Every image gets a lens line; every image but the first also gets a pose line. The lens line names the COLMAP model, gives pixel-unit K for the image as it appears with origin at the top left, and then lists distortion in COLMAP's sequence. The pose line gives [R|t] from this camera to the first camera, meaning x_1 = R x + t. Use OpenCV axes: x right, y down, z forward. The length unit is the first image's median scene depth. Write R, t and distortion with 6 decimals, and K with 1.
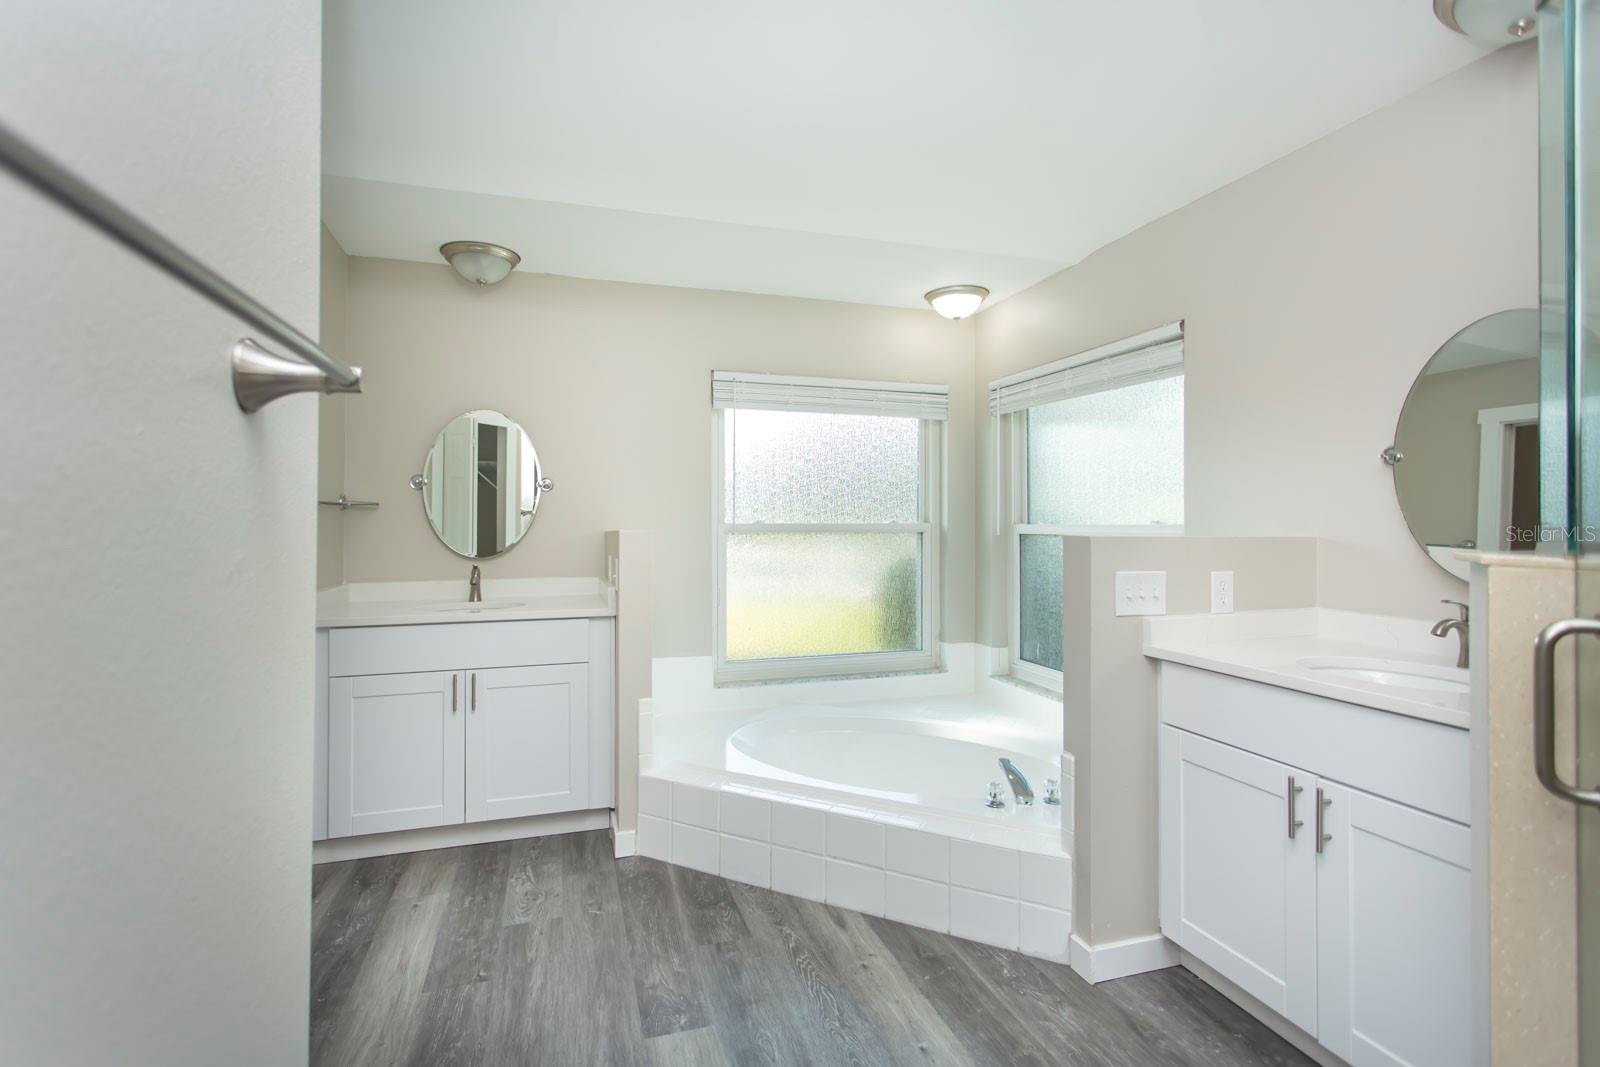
lens RADIAL K [[773.8, 0, 799.5], [0, 773.8, 512.1], [0, 0, 1]] dist [0.001943, 0.000417]
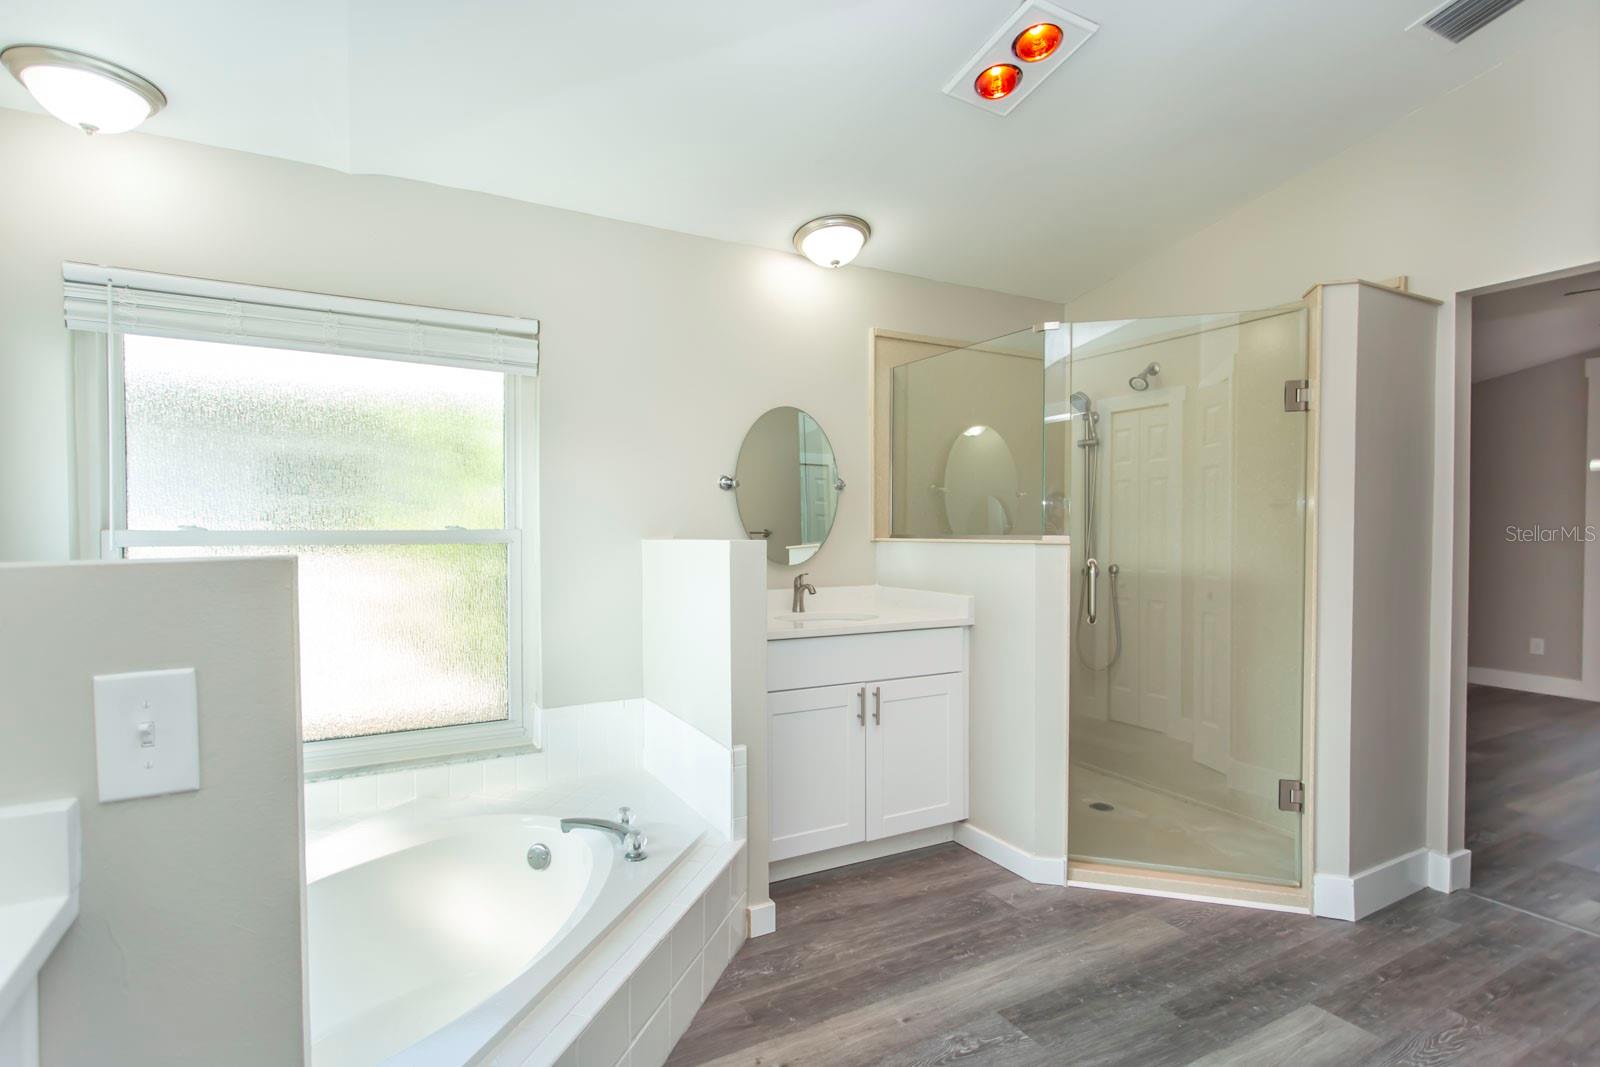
lens RADIAL K [[789.4, 0, 800.0], [0, 789.4, 533.5], [0, 0, 1]] dist [0.000036, 0.000111]
pose [[-0.199658, -0.012882, 0.979781, -0.755578], [-0.015357, 0.999832, 0.010016, 0.009154], [-0.979745, -0.013047, -0.199823, 1.185361]]
